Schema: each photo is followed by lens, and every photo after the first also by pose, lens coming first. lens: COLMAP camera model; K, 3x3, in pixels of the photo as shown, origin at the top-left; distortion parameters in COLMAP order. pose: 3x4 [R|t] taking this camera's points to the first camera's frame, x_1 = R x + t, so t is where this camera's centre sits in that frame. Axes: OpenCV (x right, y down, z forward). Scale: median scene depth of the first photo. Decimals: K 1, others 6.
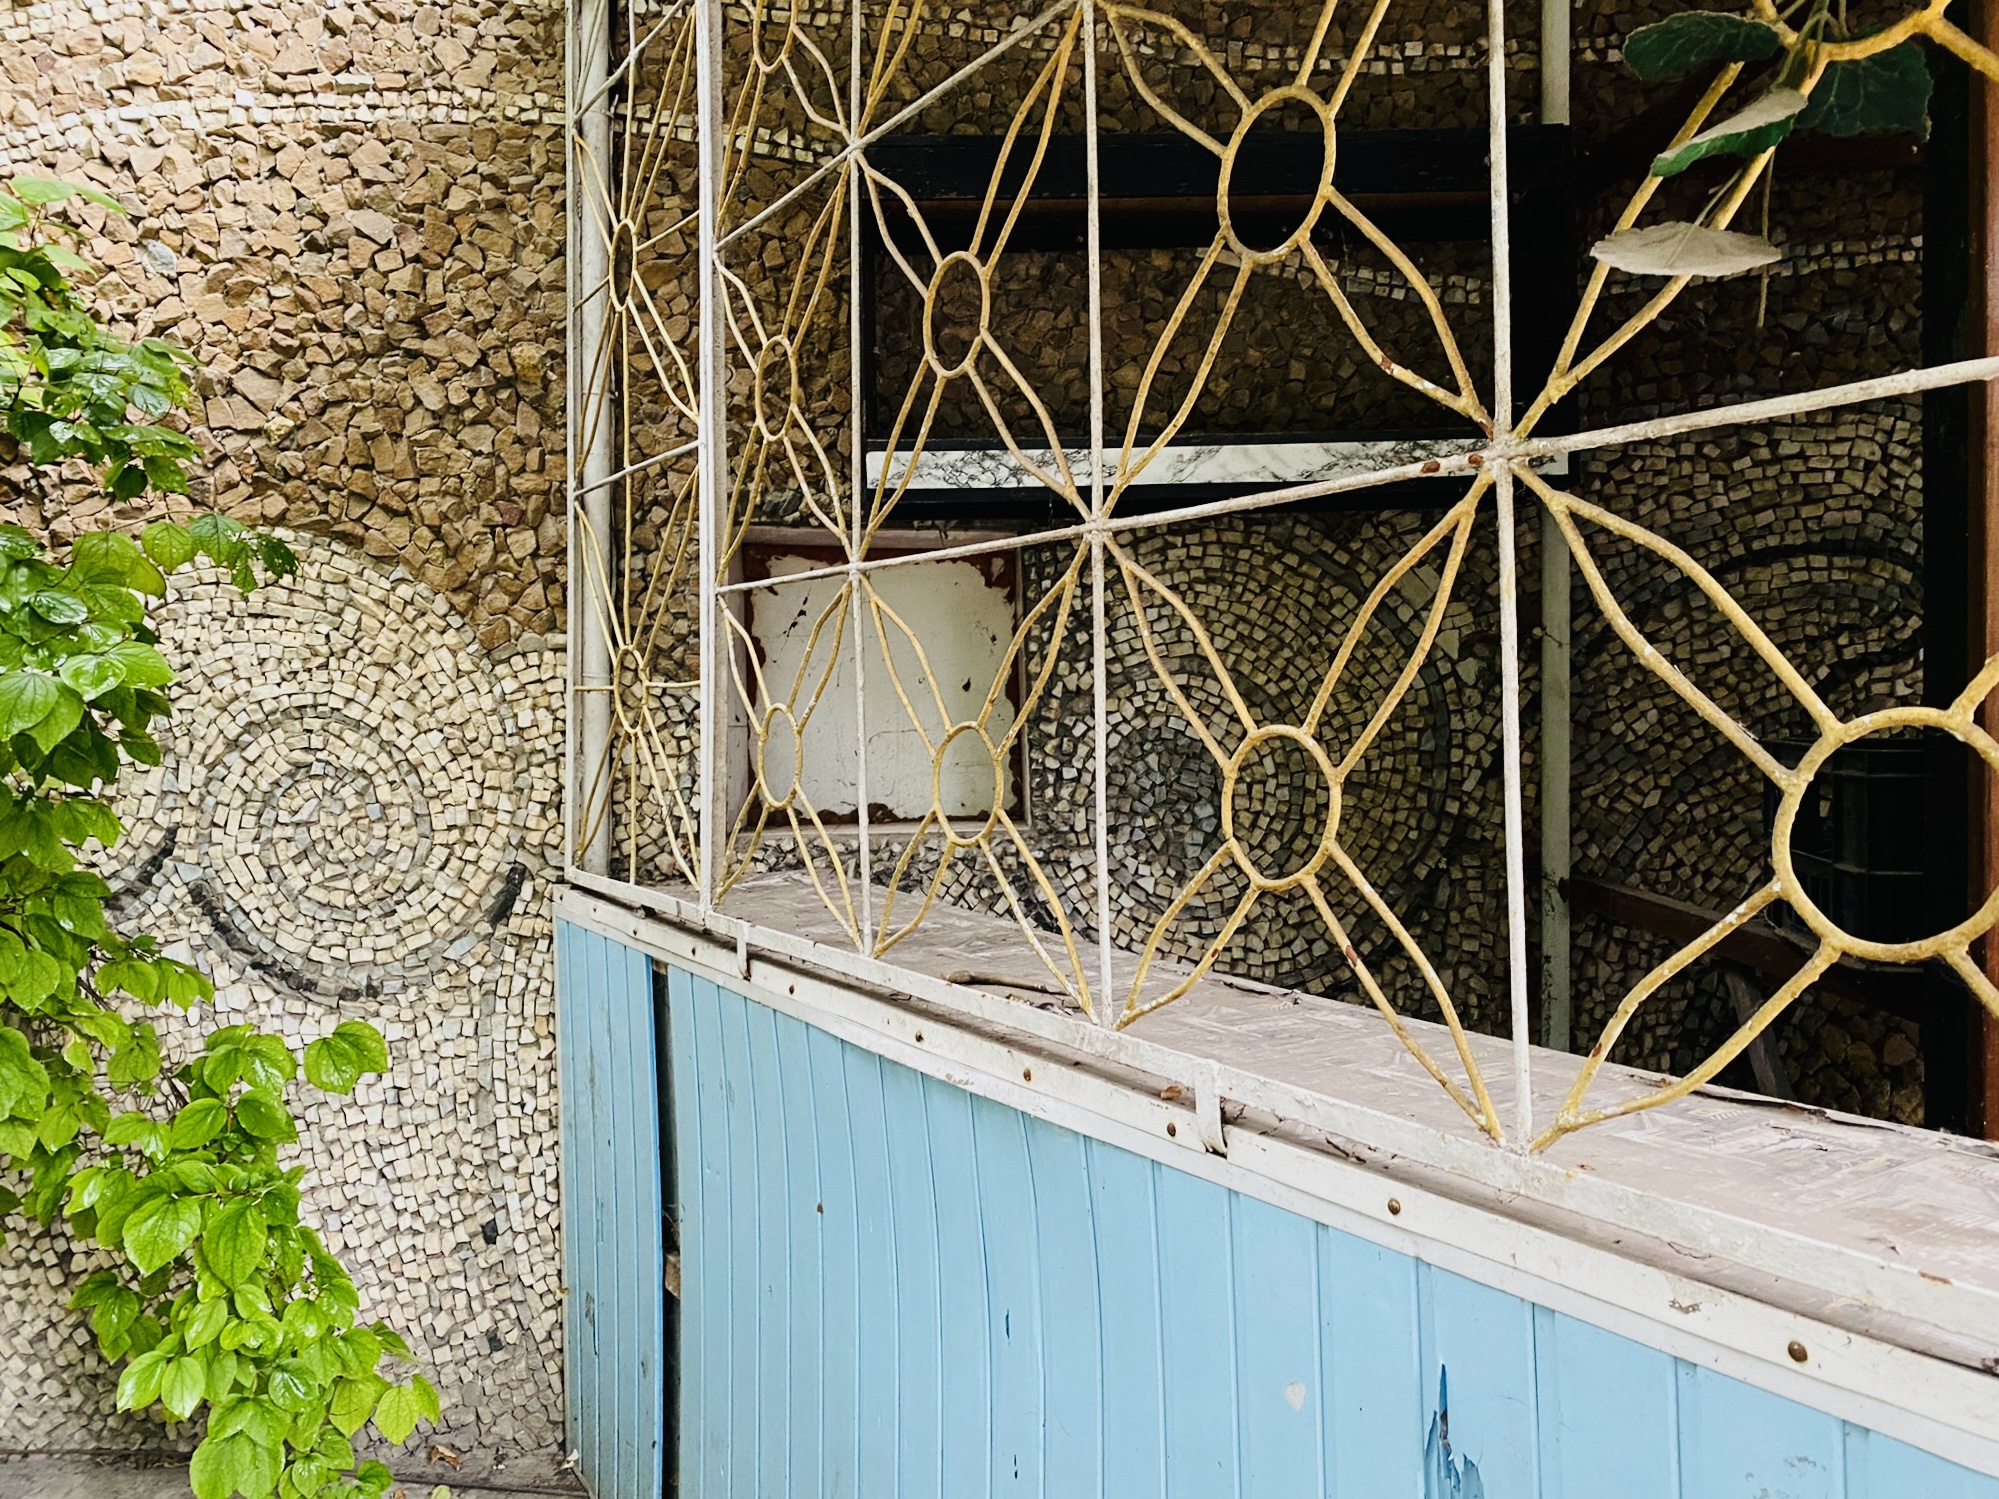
lens RADIAL K [[1544.3, 0, 1056.0], [0, 1544.3, 679.6], [0, 0, 1]] dist [0.004019, 0.008861]
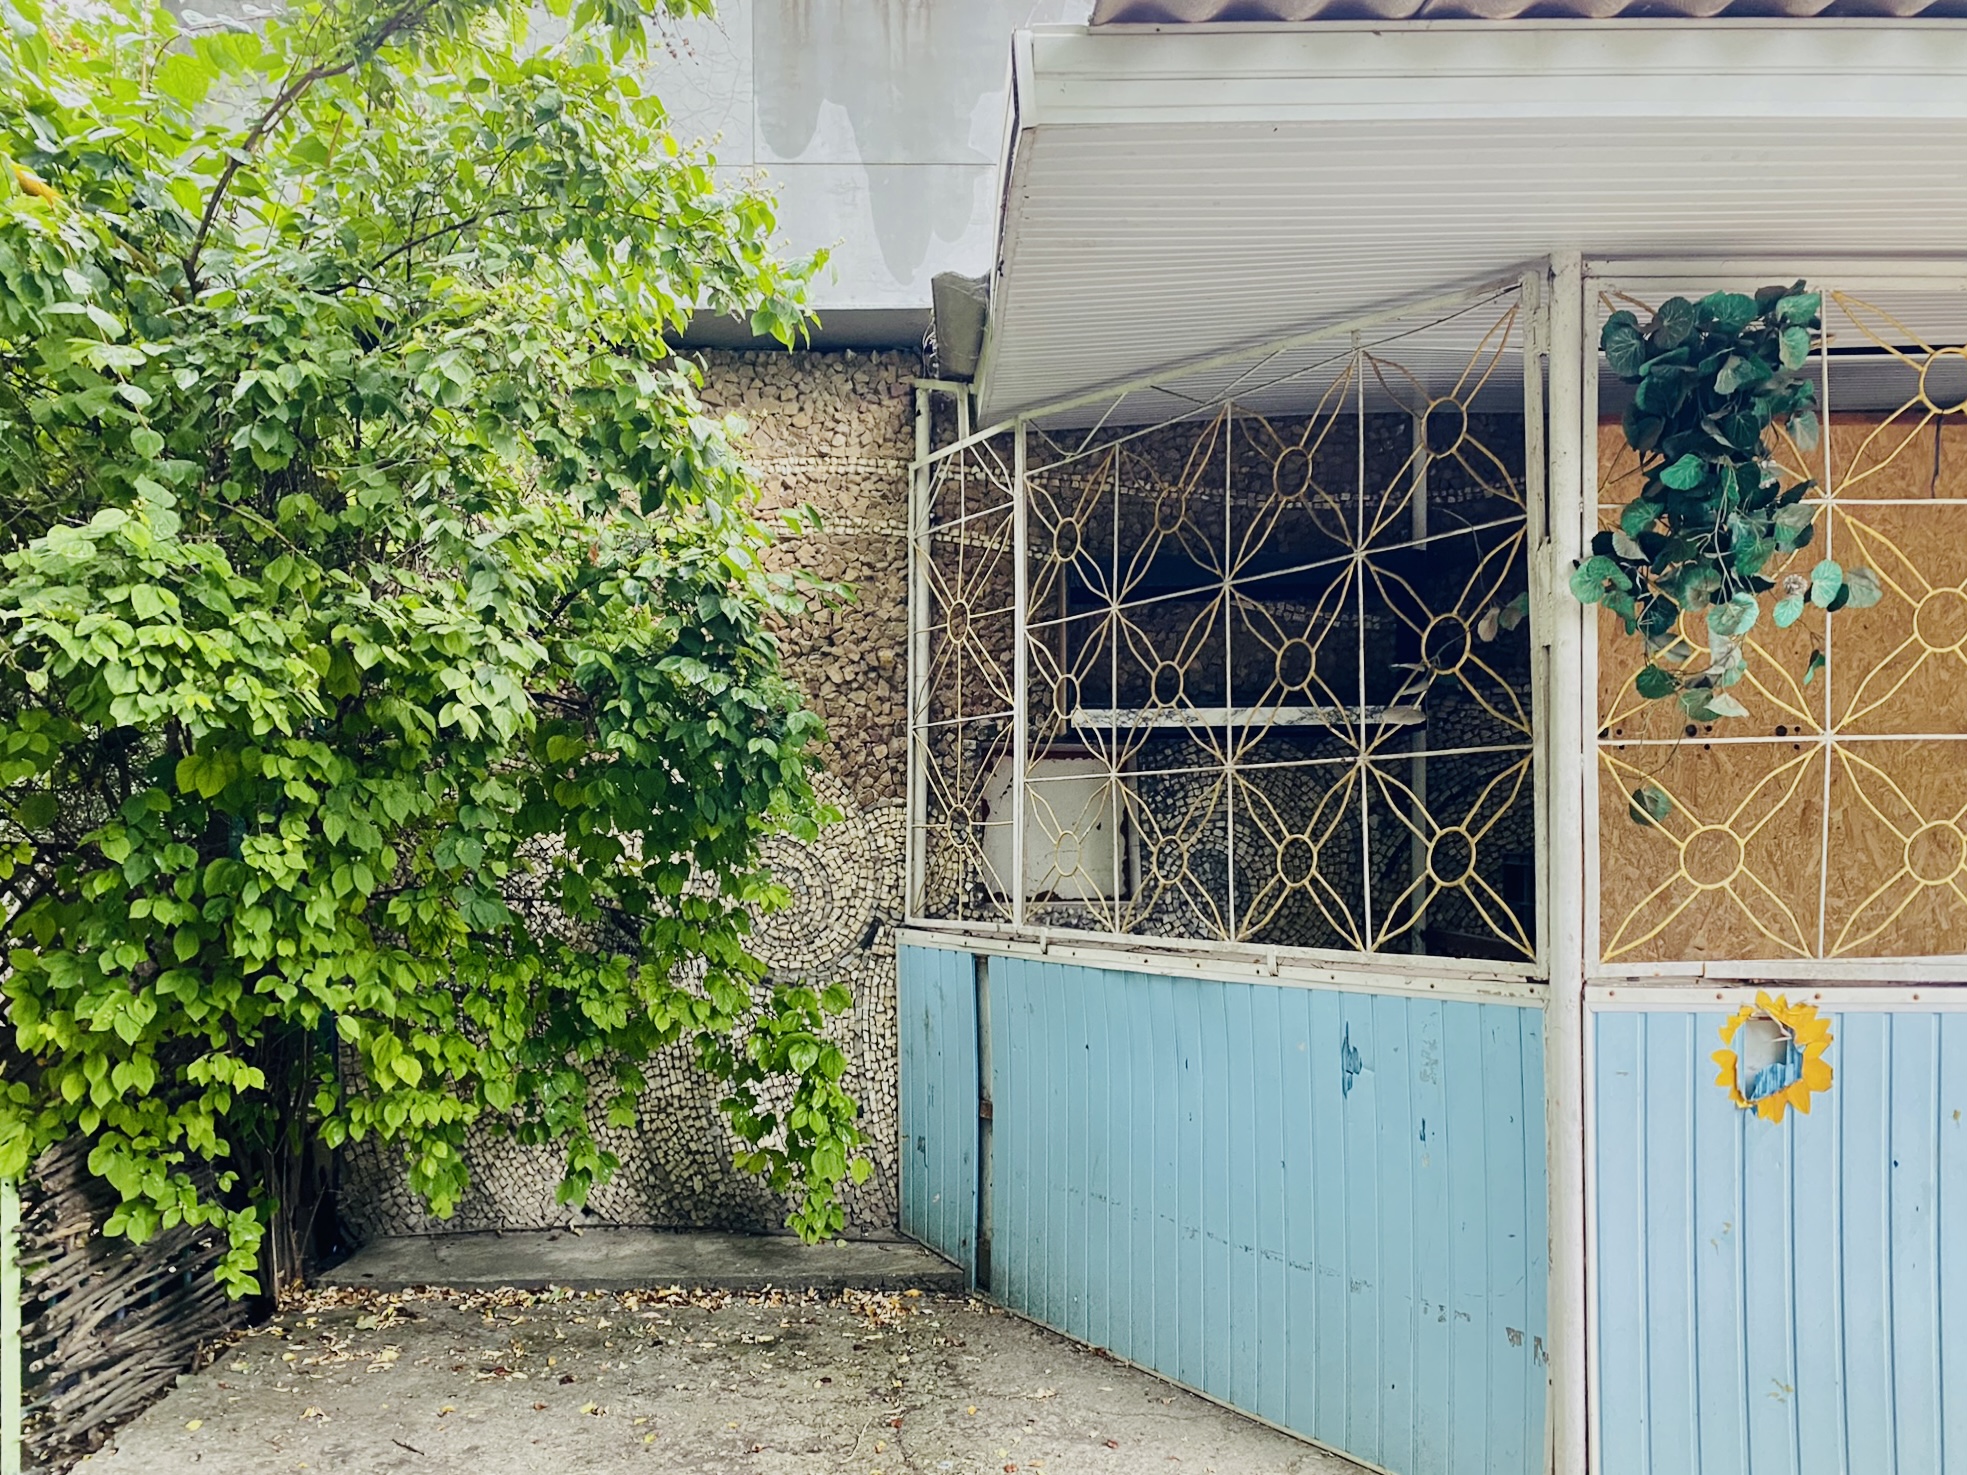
lens RADIAL K [[1556.1, 0, 980.3], [0, 1556.1, 785.0], [0, 0, 1]] dist [0.127731, -0.207698]
pose [[0.999954, 0.005225, -0.008103, -0.204776], [-0.005461, 0.999555, -0.029331, 0.010427], [0.007946, 0.029374, 0.999537, -0.948434]]
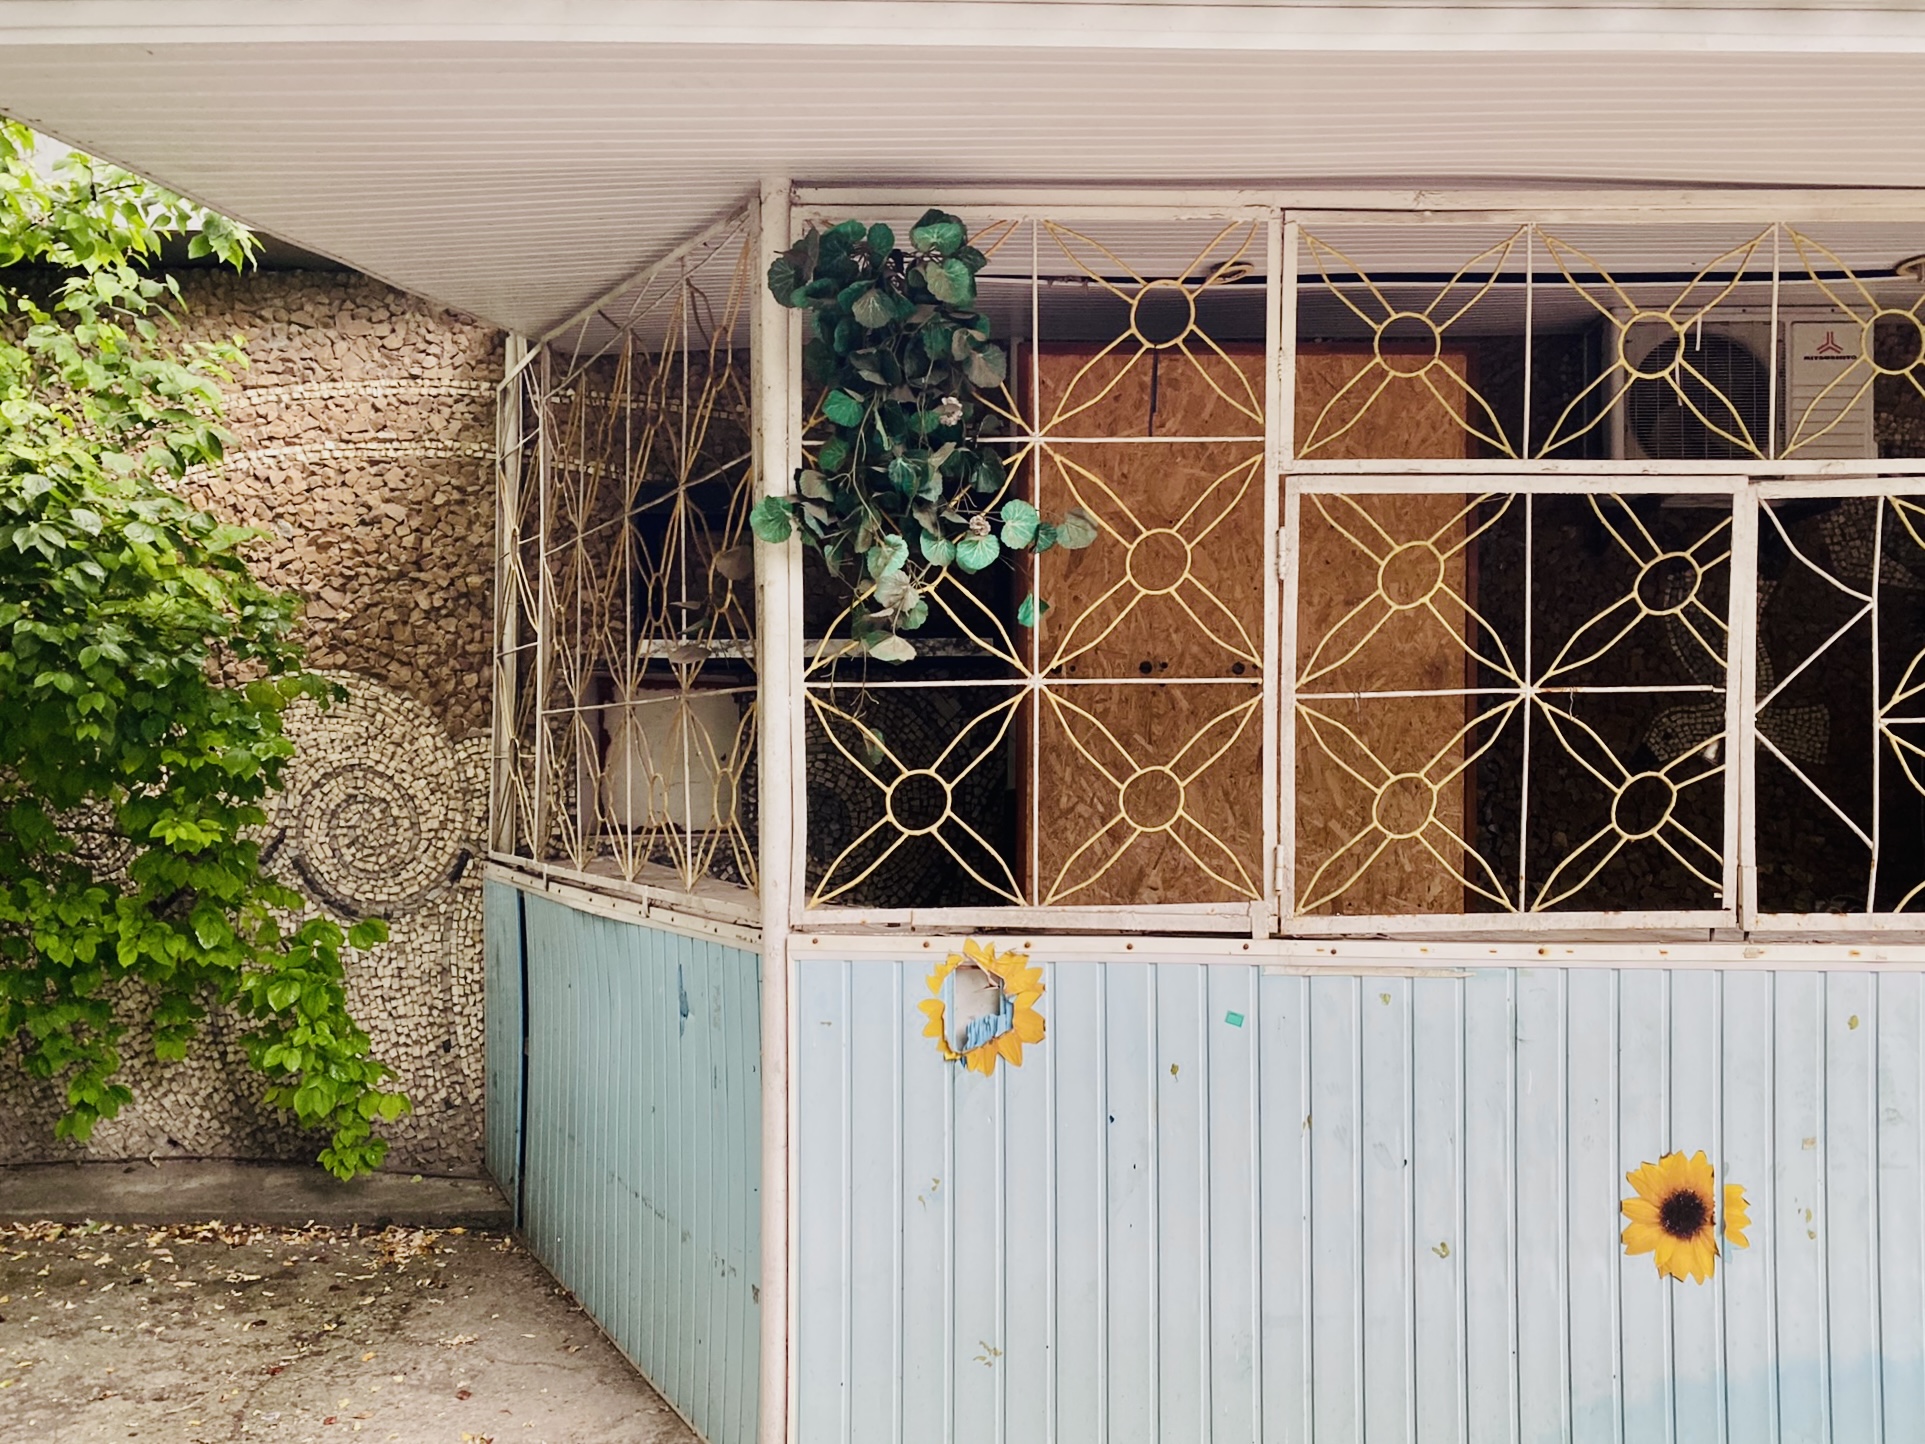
lens RADIAL K [[1535.8, 0, 1091.3], [0, 1535.8, 724.9], [0, 0, 1]] dist [0.015261, -0.001065]
pose [[0.999781, 0.011044, -0.017759, 0.447959], [-0.011339, 0.999798, -0.016599, -0.010460], [0.017572, 0.016797, 0.999705, -0.868679]]
